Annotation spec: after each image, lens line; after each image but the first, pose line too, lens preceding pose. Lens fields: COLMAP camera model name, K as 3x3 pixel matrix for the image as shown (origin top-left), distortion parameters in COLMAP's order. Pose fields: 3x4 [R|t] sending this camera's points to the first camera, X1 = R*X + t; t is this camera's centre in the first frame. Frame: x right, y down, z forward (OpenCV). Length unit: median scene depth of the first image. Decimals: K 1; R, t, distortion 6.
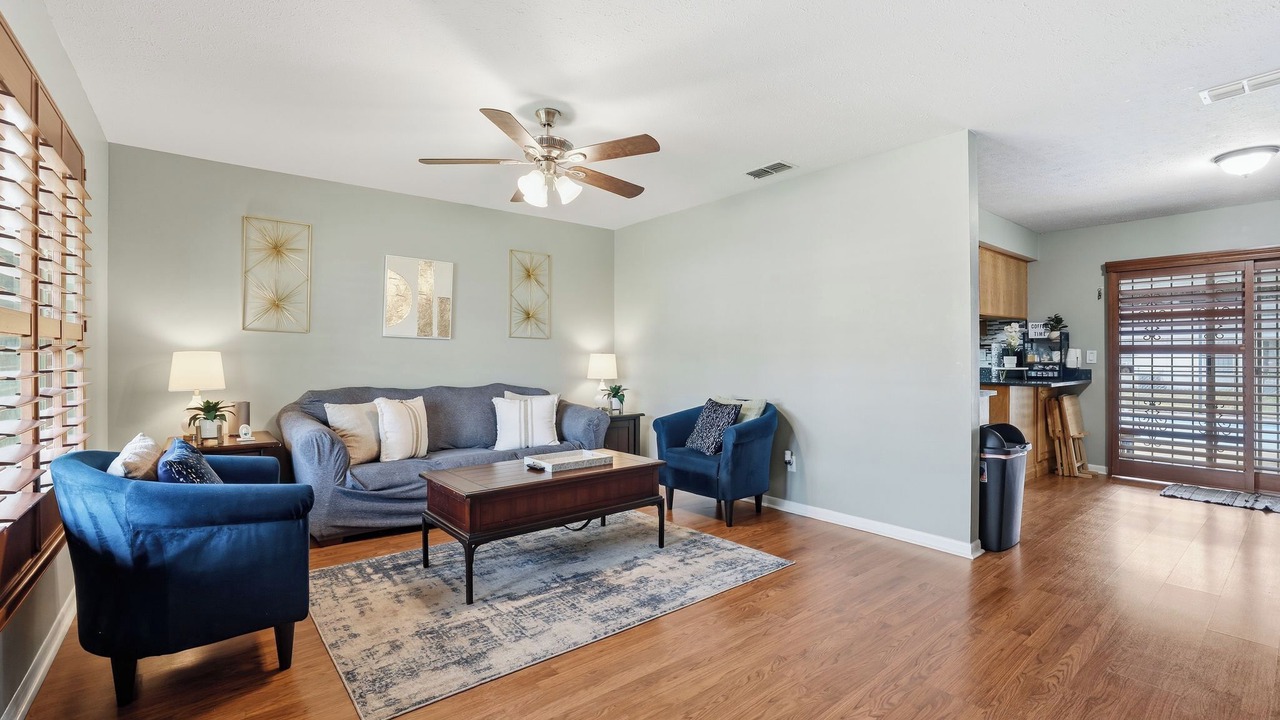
lens RADIAL K [[550.6, 0, 635.8], [0, 550.6, 357.7], [0, 0, 1]] dist [-0.049231, 0.017888]
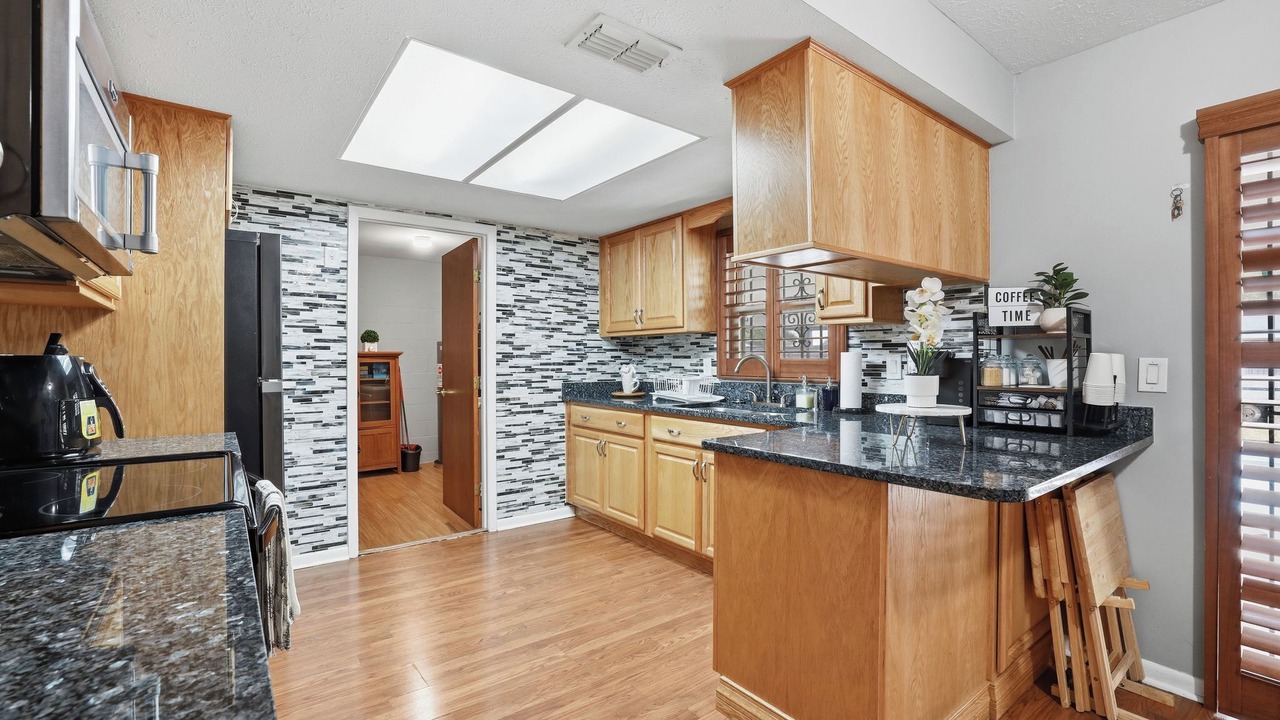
lens RADIAL K [[550.6, 0, 635.8], [0, 550.6, 357.7], [0, 0, 1]] dist [-0.049231, 0.017888]
pose [[0.999868, 0.001973, -0.016110, 0.490805], [-0.001999, 0.999997, -0.001563, -0.012175], [0.016107, 0.001595, 0.999869, 0.616000]]
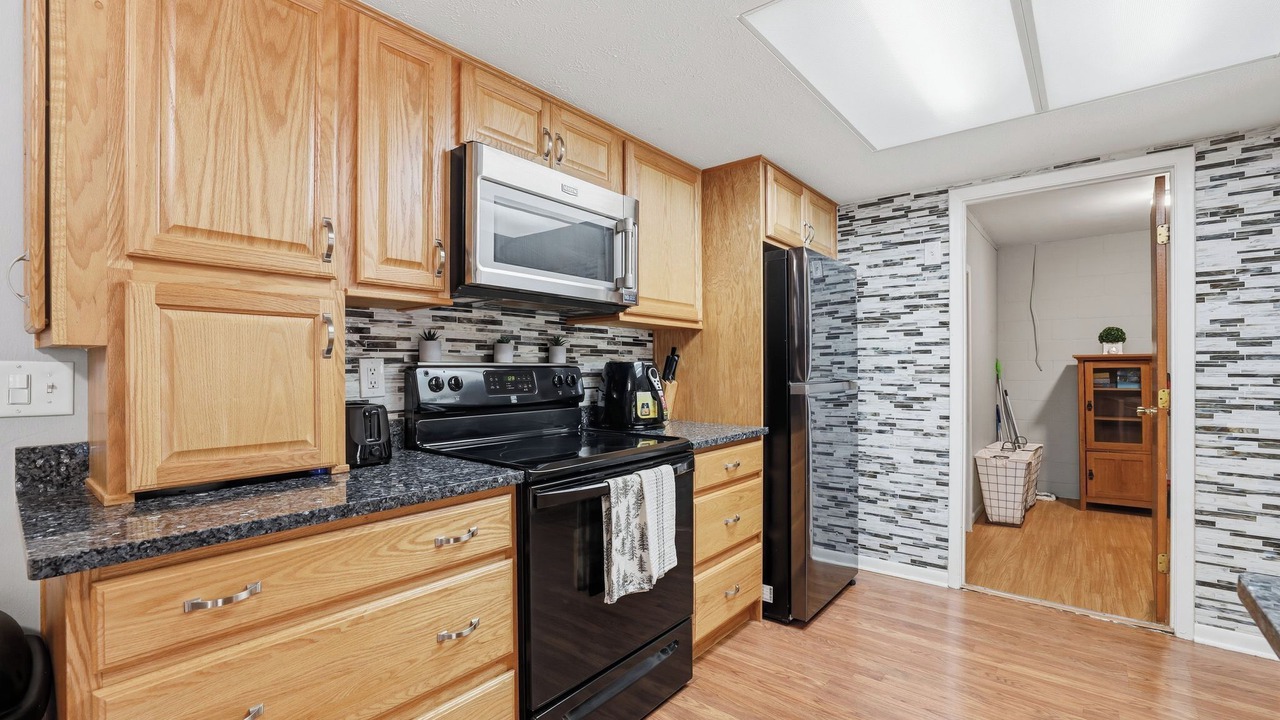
lens RADIAL K [[552.3, 0, 641.9], [0, 552.3, 368.5], [0, 0, 1]] dist [-0.047269, 0.017710]
pose [[0.215012, 0.004162, -0.976603, 0.623106], [0.004187, 0.999978, 0.005184, -0.010157], [0.976602, -0.005203, 0.214990, 0.802276]]
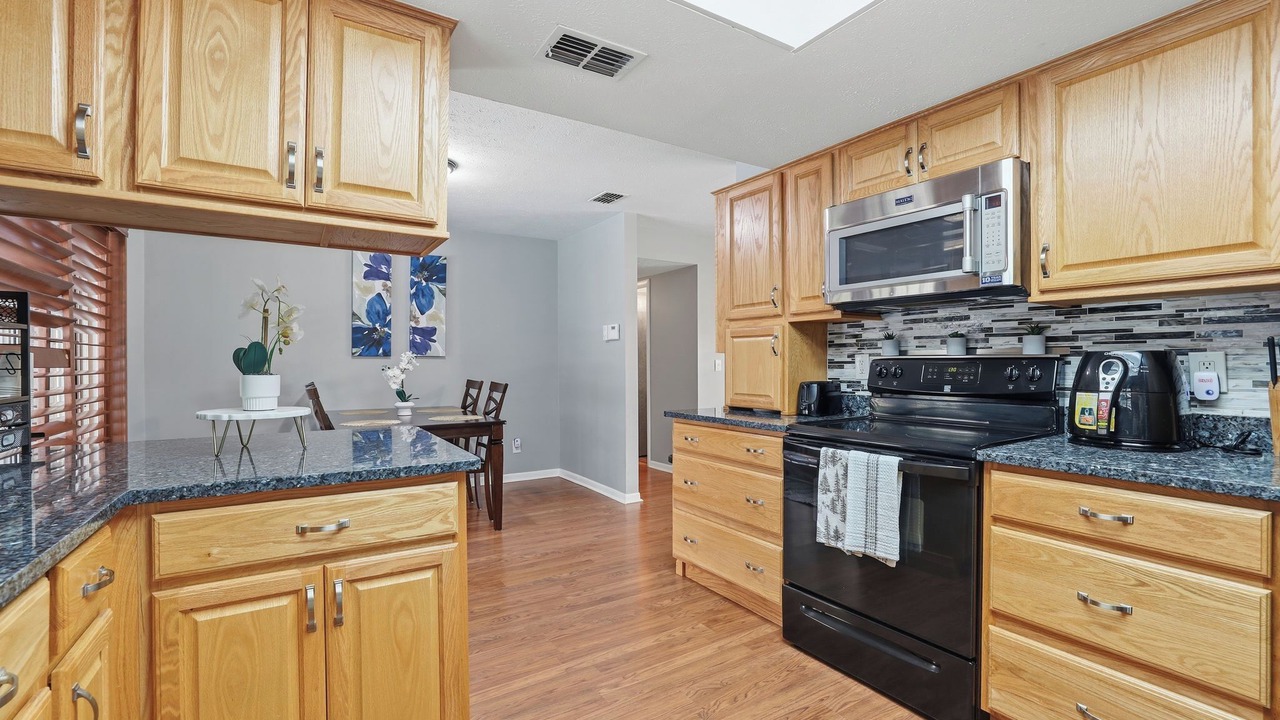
lens RADIAL K [[560.2, 0, 640.8], [0, 560.2, 364.1], [0, 0, 1]] dist [-0.048981, 0.019123]
pose [[-0.995674, 0.005753, 0.092736, 0.419397], [0.005836, 0.999983, 0.000625, -0.007393], [-0.092730, 0.001163, -0.995691, 1.245611]]
